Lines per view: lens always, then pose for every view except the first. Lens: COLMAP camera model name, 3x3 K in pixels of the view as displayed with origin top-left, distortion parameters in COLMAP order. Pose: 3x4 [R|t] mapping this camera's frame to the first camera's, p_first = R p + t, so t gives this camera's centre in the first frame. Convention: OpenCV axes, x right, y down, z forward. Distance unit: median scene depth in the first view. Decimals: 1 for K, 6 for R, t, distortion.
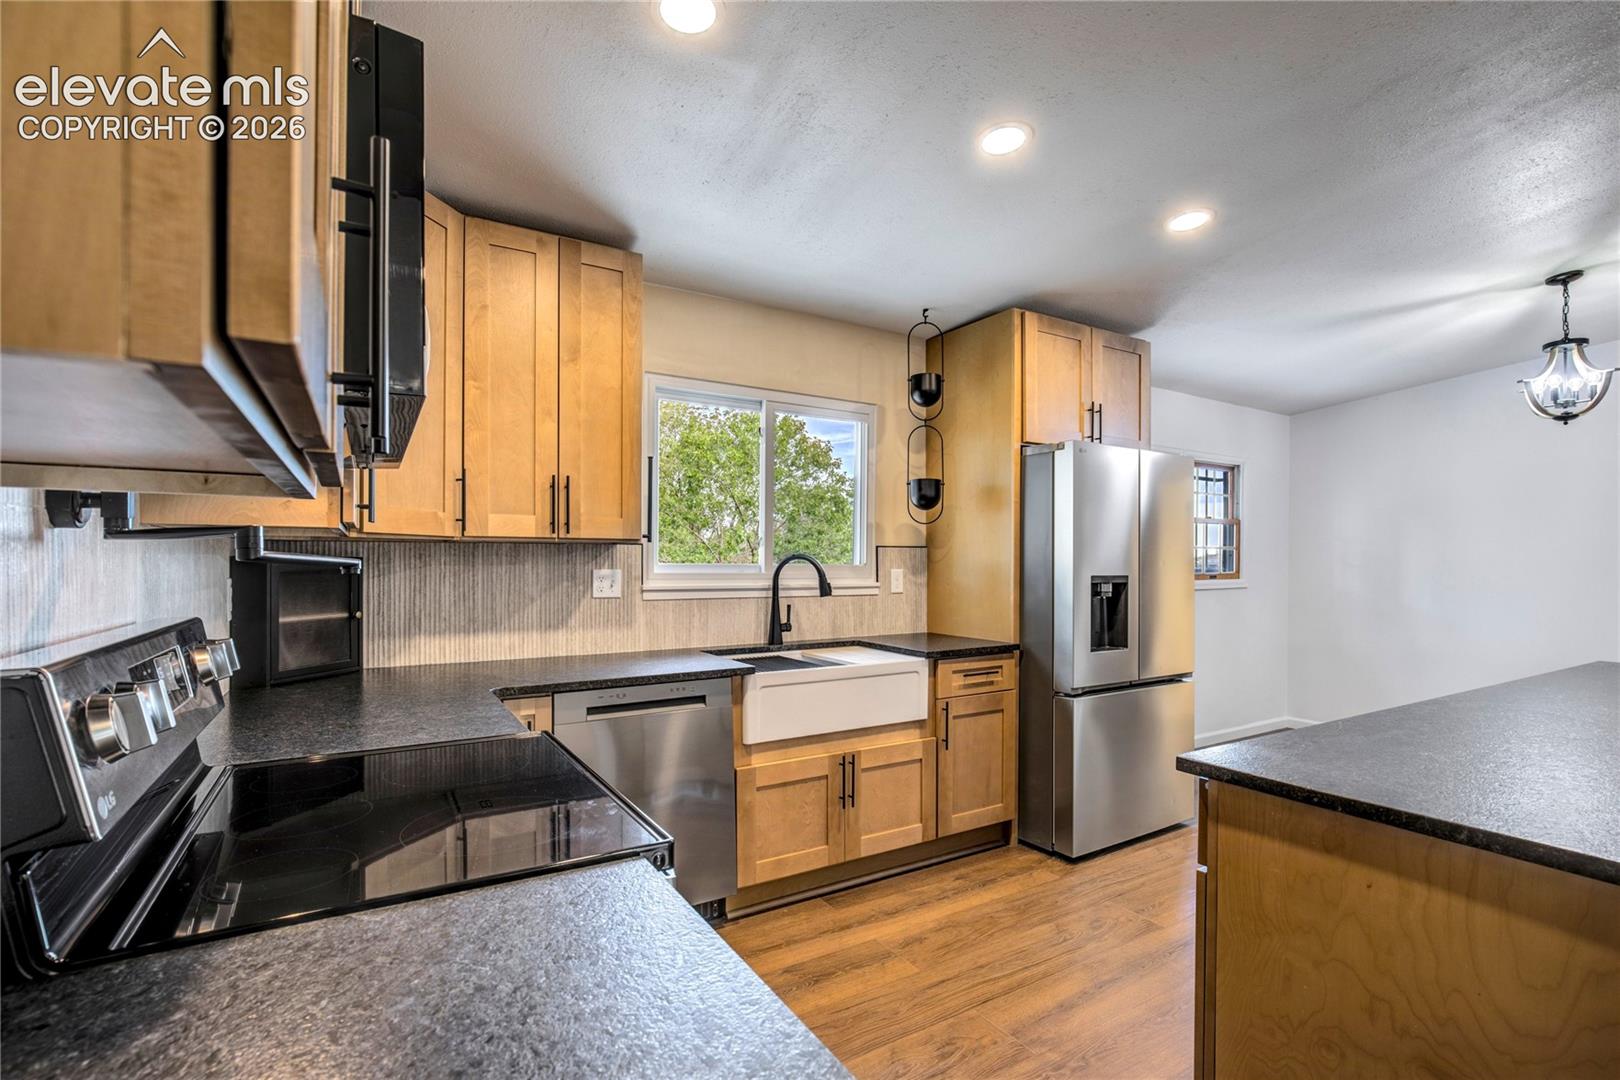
lens RADIAL K [[740.6, 0, 813.4], [0, 740.6, 565.3], [0, 0, 1]] dist [-0.002319, -0.000072]
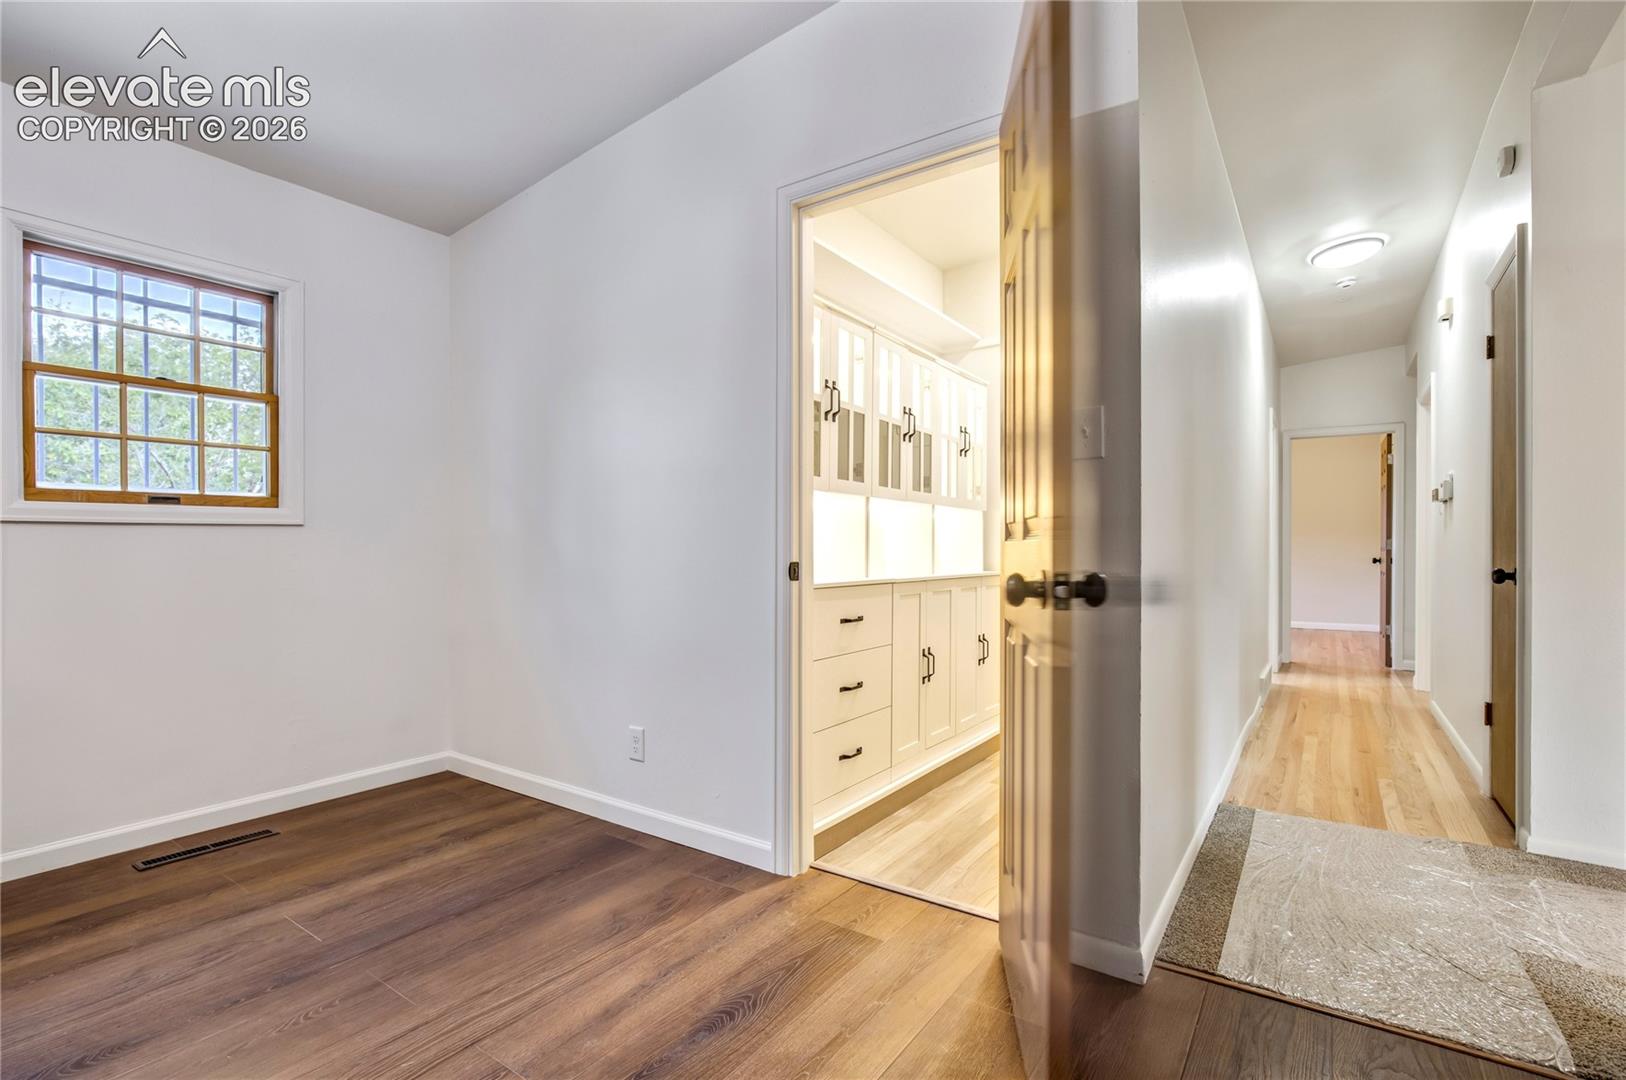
lens RADIAL K [[749.0, 0, 818.4], [0, 749.0, 549.6], [0, 0, 1]] dist [-0.020347, 0.008453]
pose [[0.918435, -0.007663, 0.395498, 1.282586], [0.007174, 0.999971, 0.002717, 0.087479], [-0.395507, 0.000342, 0.918463, 0.648803]]
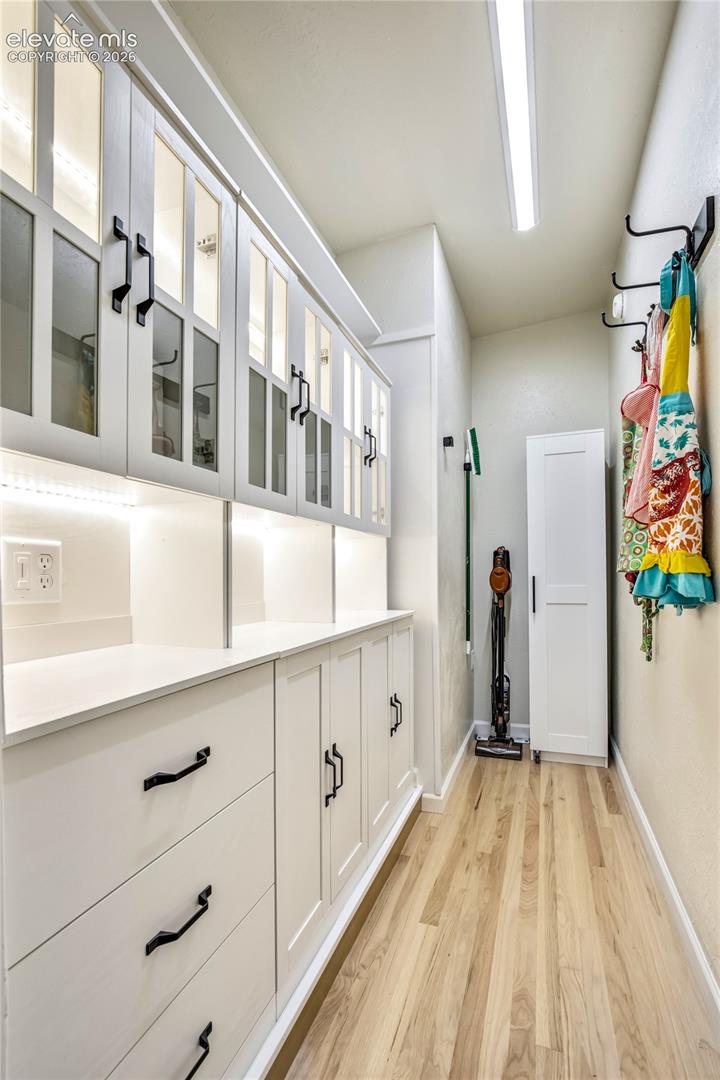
lens RADIAL K [[506.3, 0, 363.7], [0, 506.3, 574.0], [0, 0, 1]] dist [-0.009525, 0.000262]
pose [[0.784903, -0.016486, 0.619399, 1.578783], [0.014555, 0.999861, 0.008168, 0.071870], [-0.619448, 0.002604, 0.785034, 1.174299]]
